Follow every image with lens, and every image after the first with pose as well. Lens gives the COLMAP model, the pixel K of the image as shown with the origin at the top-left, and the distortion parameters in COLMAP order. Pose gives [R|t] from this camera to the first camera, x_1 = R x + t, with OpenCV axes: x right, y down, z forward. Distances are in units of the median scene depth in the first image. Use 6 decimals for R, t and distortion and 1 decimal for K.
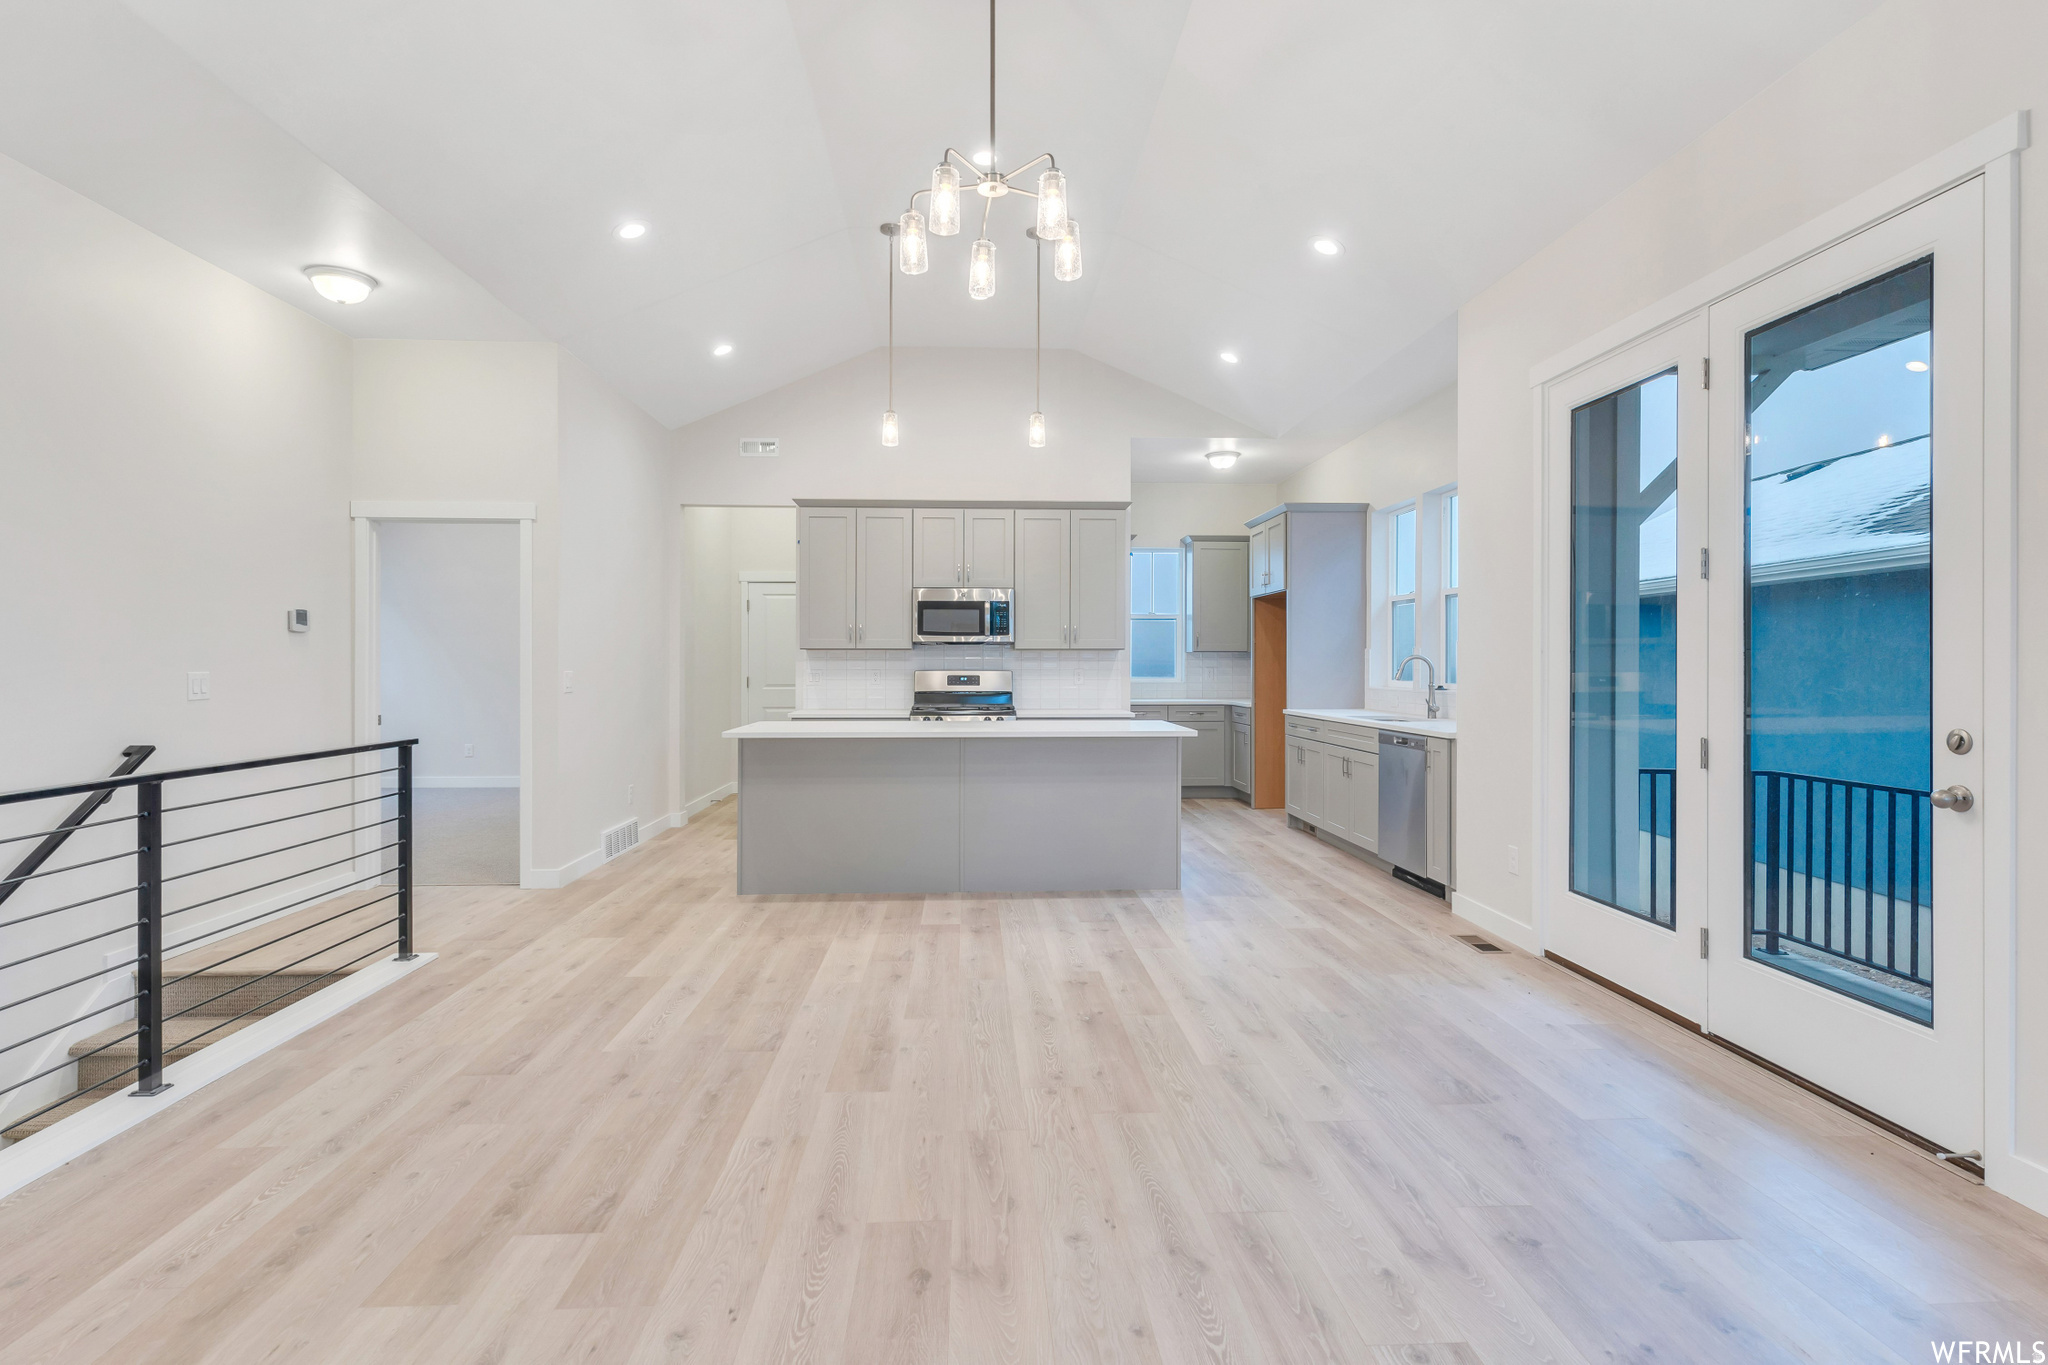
lens RADIAL K [[1011.1, 0, 1011.4], [0, 1011.1, 665.7], [0, 0, 1]] dist [0.003321, 0.001011]
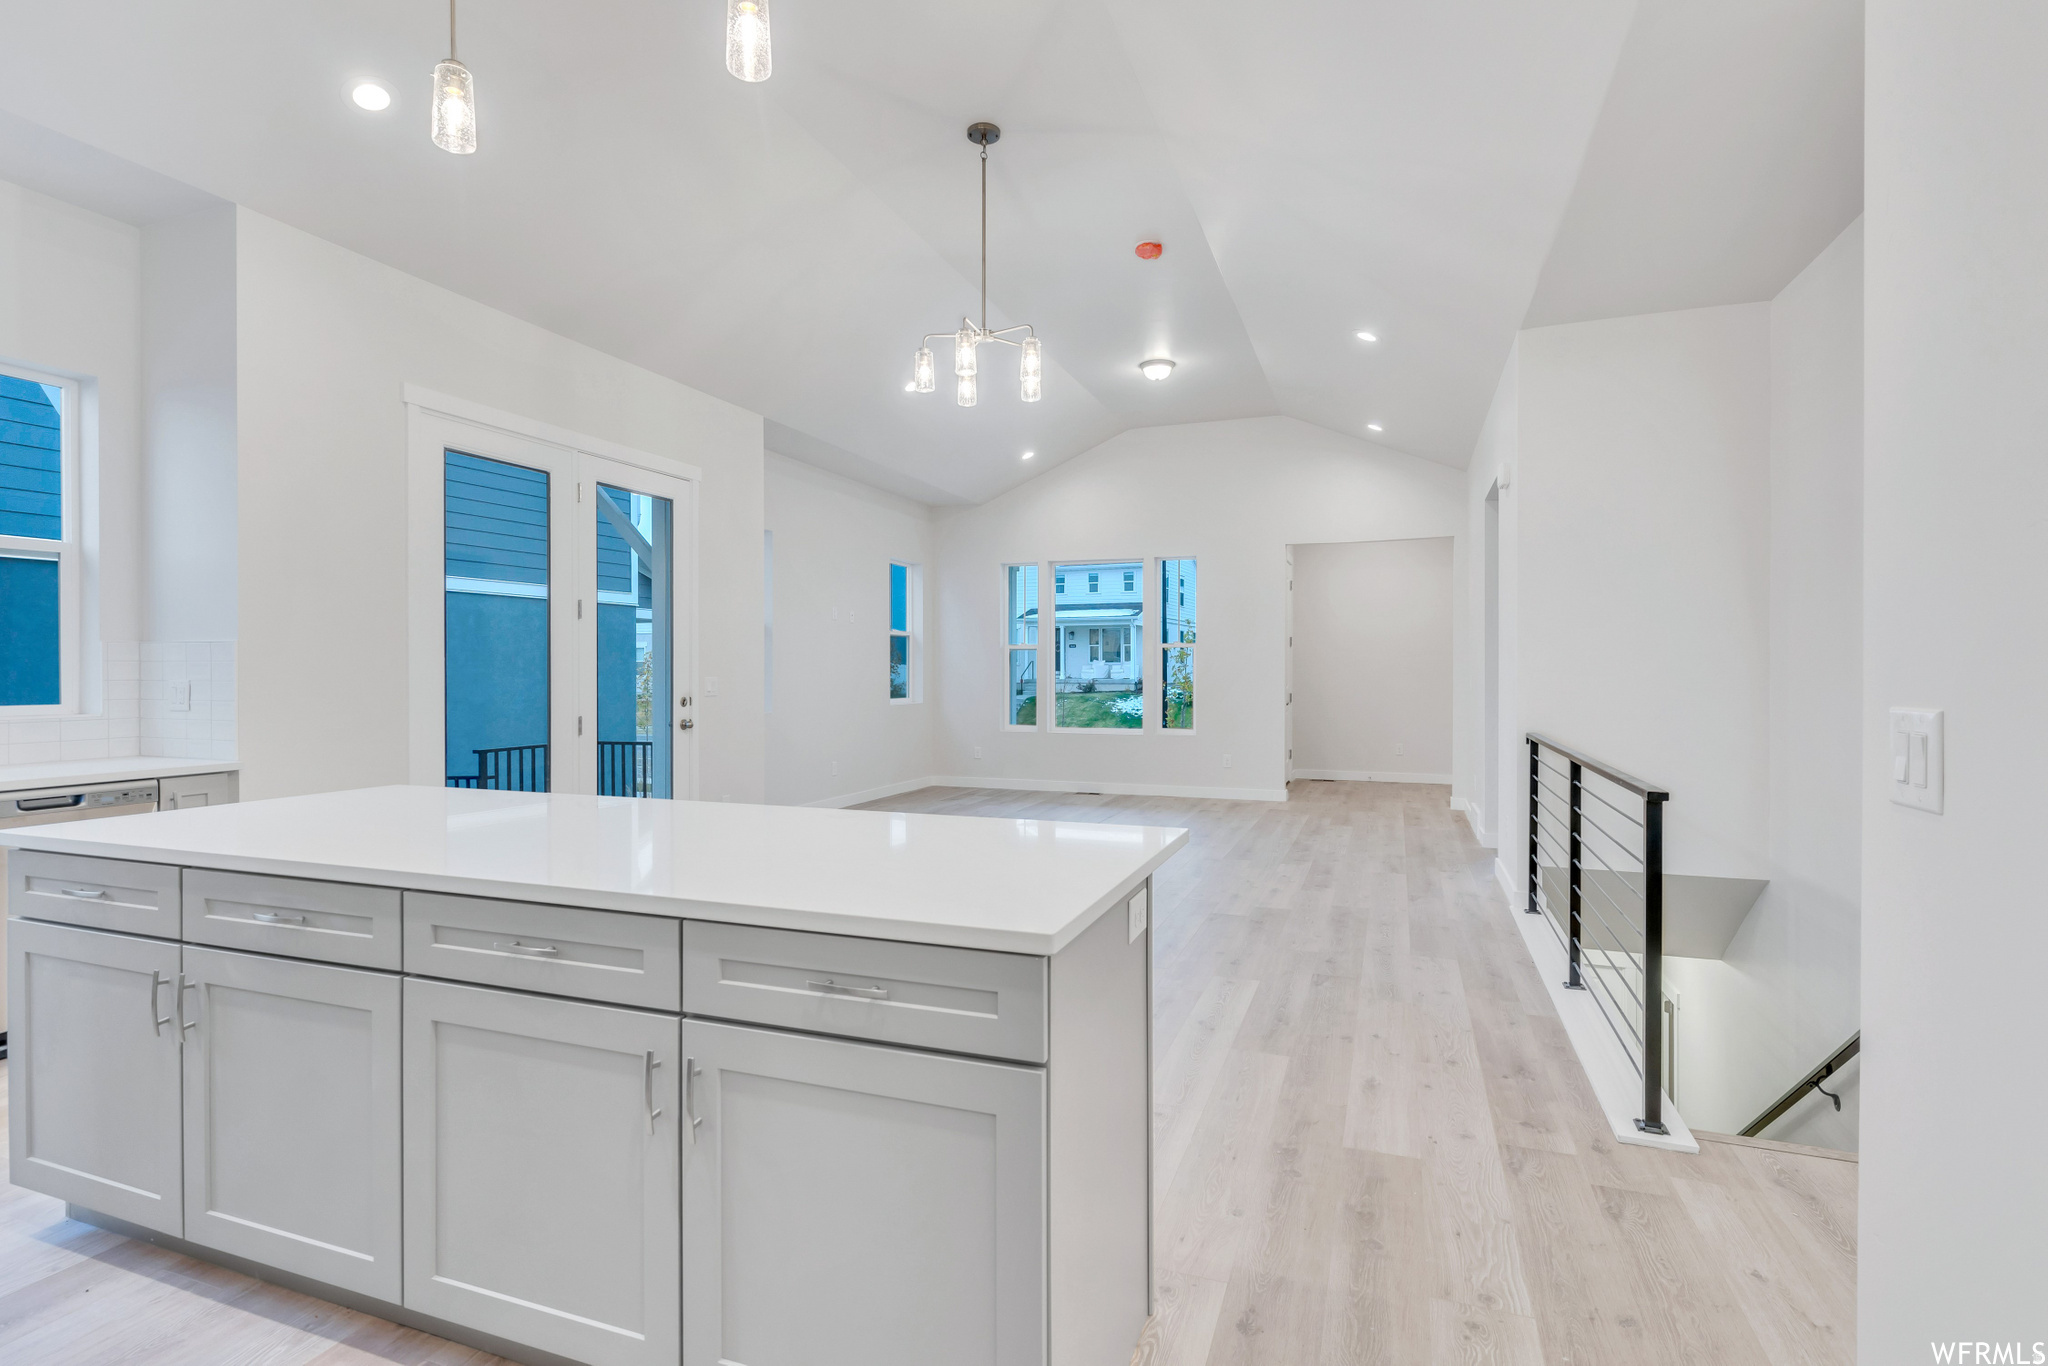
lens RADIAL K [[1011.1, 0, 1030.3], [0, 1011.1, 676.2], [0, 0, 1]] dist [0.003321, 0.001011]
pose [[-0.924913, -0.004713, 0.380150, -0.400989], [-0.002038, 0.999970, 0.007439, -0.003572], [-0.380174, 0.006106, -0.924895, 1.475055]]
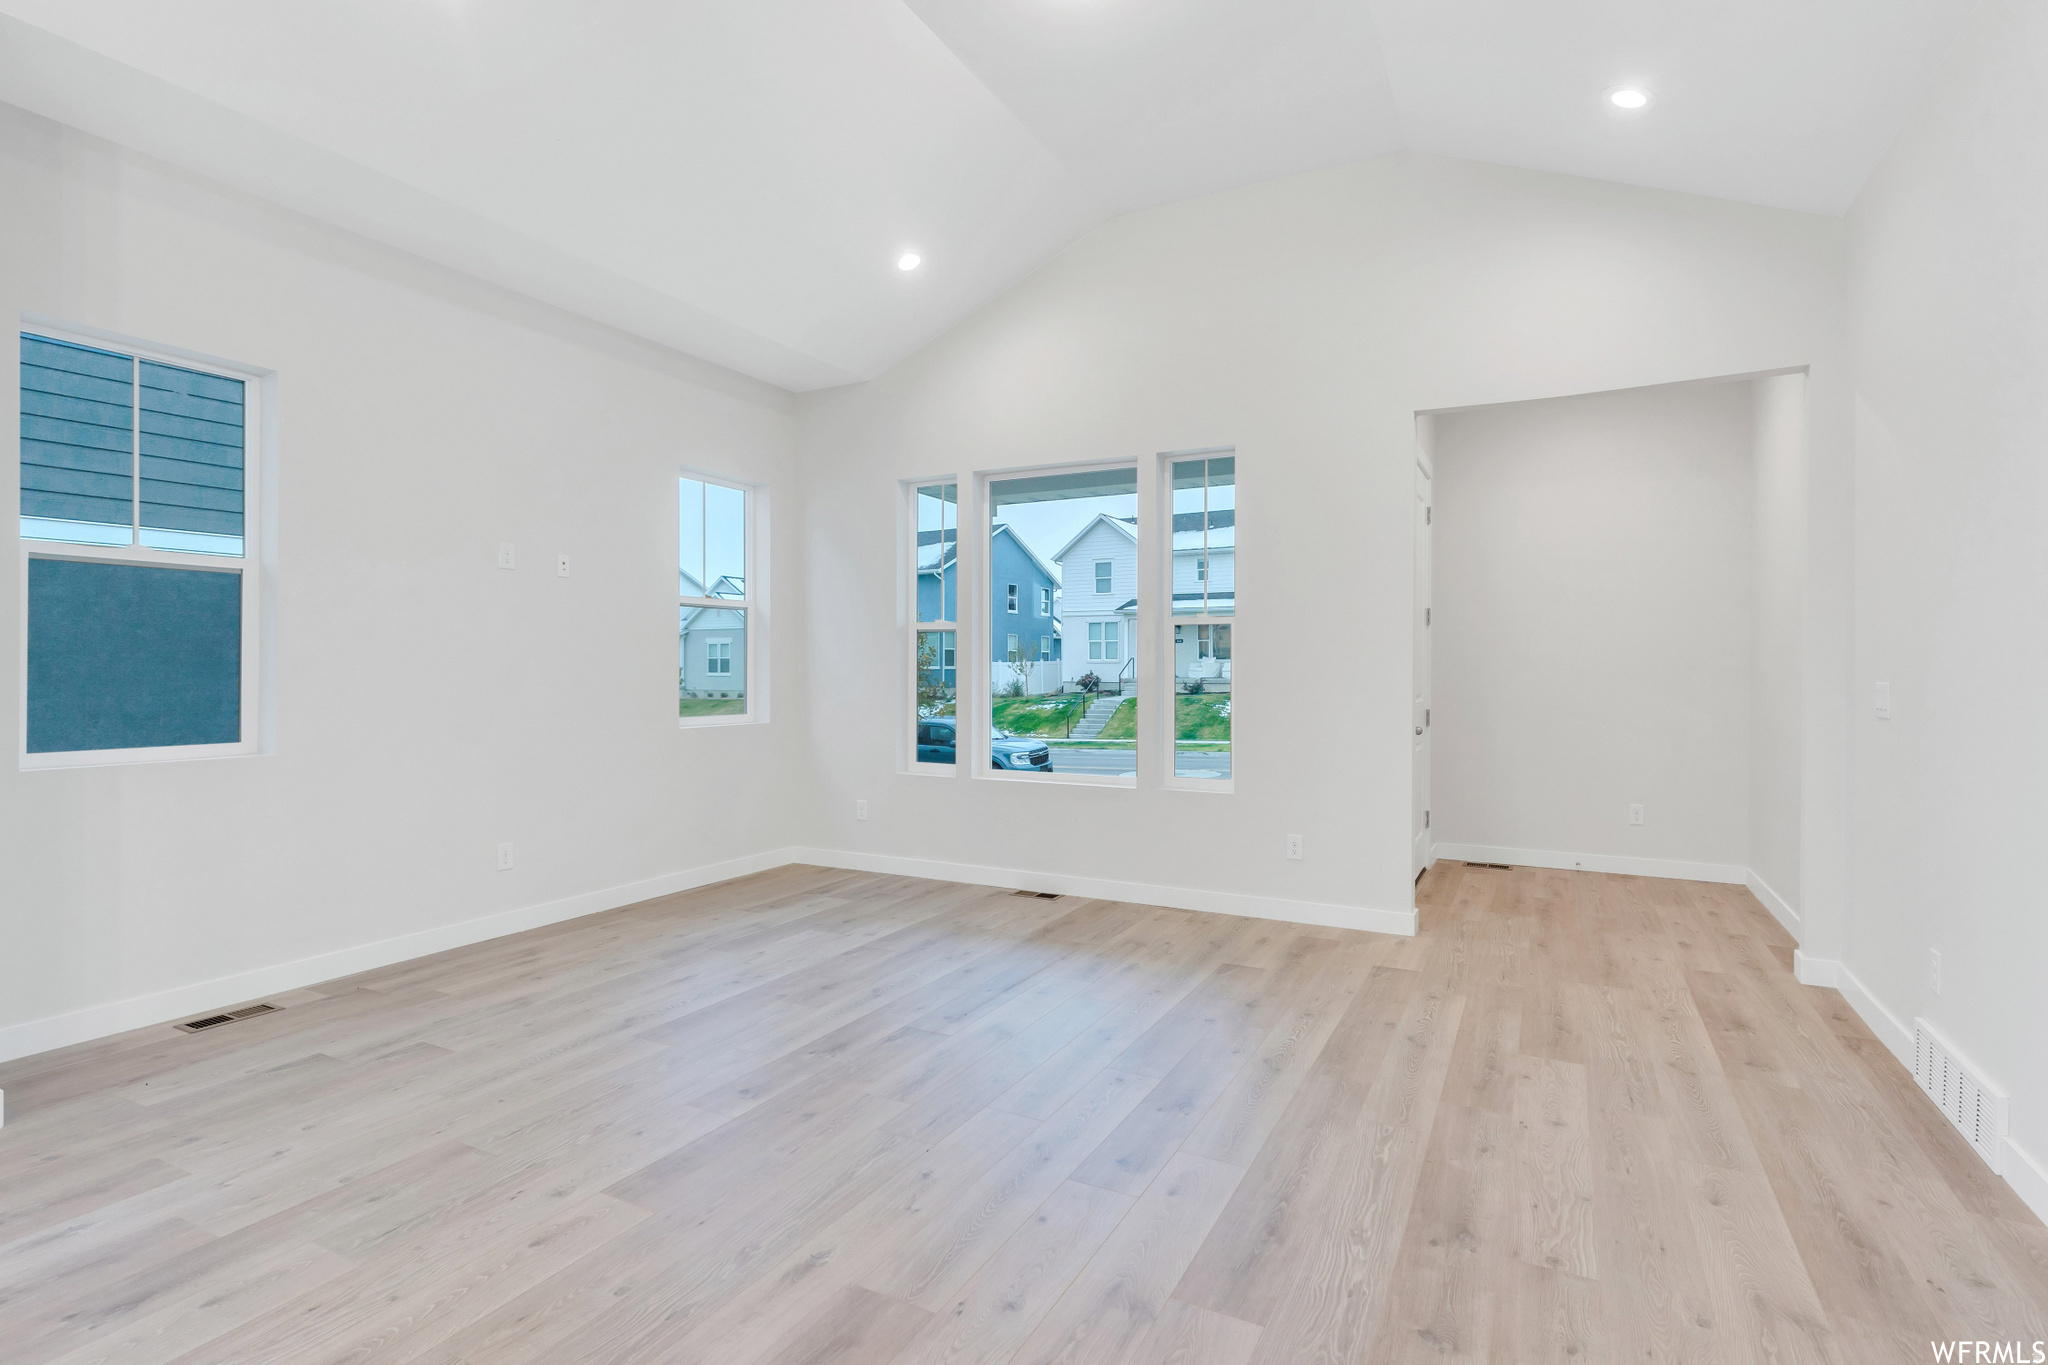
lens RADIAL K [[1011.1, 0, 1030.2], [0, 1011.1, 677.6], [0, 0, 1]] dist [0.003321, 0.001011]
pose [[-0.867881, -0.007444, 0.496717, -0.277554], [-0.002395, 0.999939, 0.010802, -0.002091], [-0.496767, 0.008185, -0.867845, 0.513360]]
